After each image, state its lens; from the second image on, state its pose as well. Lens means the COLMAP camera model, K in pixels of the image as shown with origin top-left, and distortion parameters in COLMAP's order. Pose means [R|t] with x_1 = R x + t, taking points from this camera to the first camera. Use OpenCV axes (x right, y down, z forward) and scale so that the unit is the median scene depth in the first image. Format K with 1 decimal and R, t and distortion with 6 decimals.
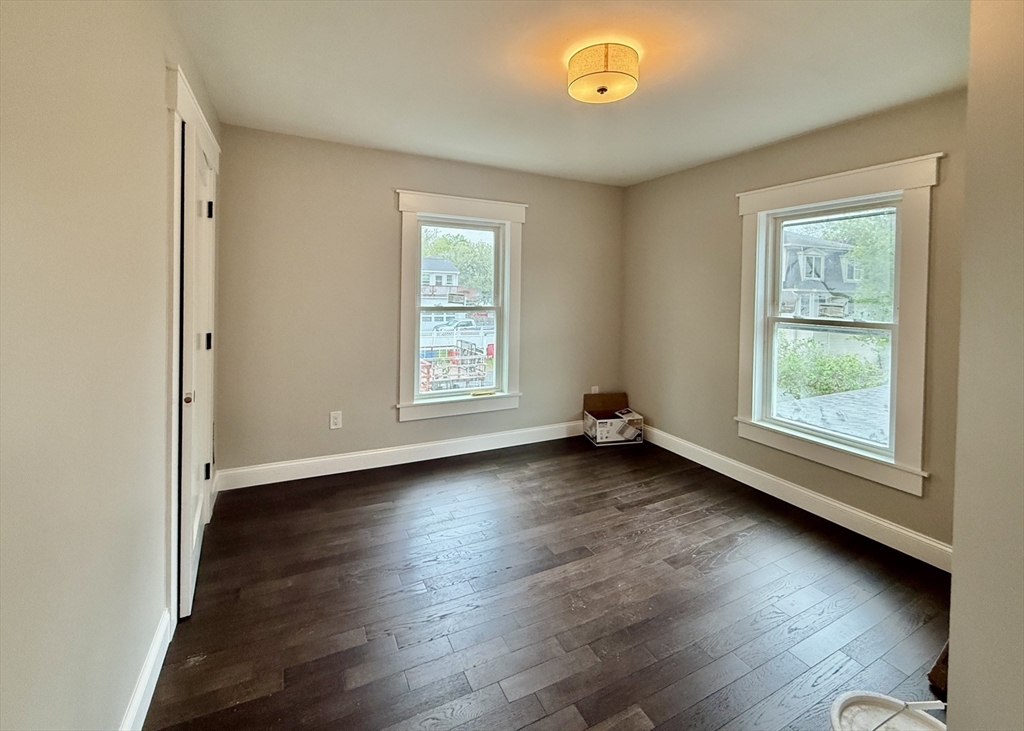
lens RADIAL K [[423.7, 0, 557.5], [0, 423.7, 303.8], [0, 0, 1]] dist [0.000497, 0.000179]
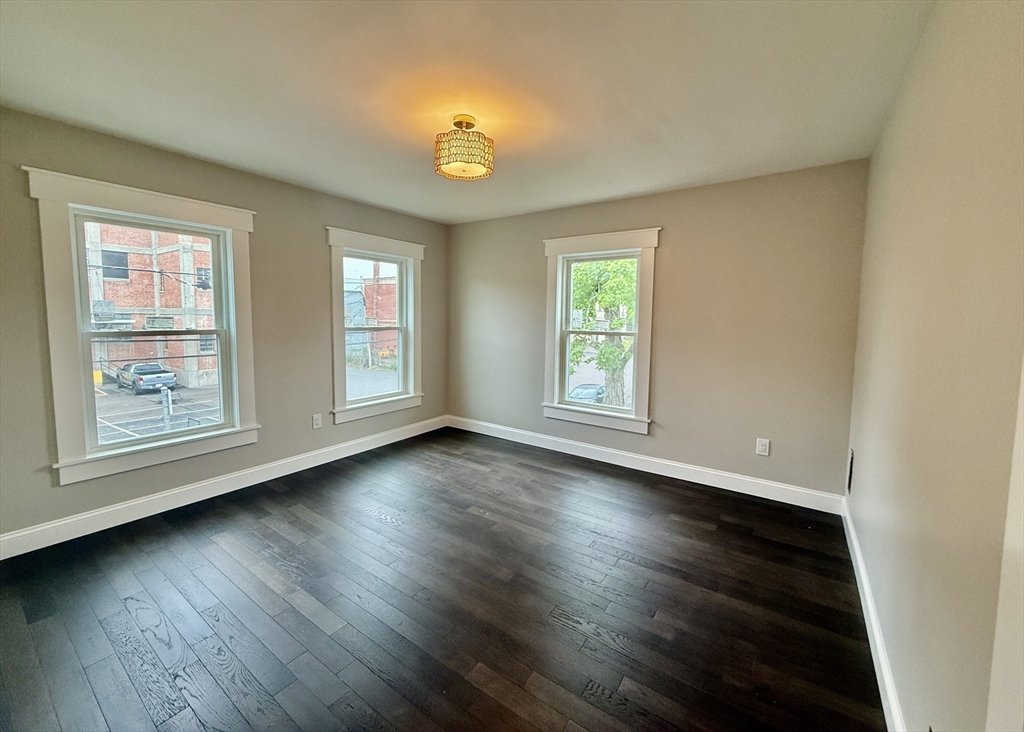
lens RADIAL K [[408.0, 0, 507.0], [0, 408.0, 365.1], [0, 0, 1]] dist [-0.001838, -0.000481]
pose [[0.895027, -0.060798, 0.441848, -0.340377], [0.015901, 0.994385, 0.104618, -0.000743], [-0.445728, -0.086610, 0.890969, -0.176082]]
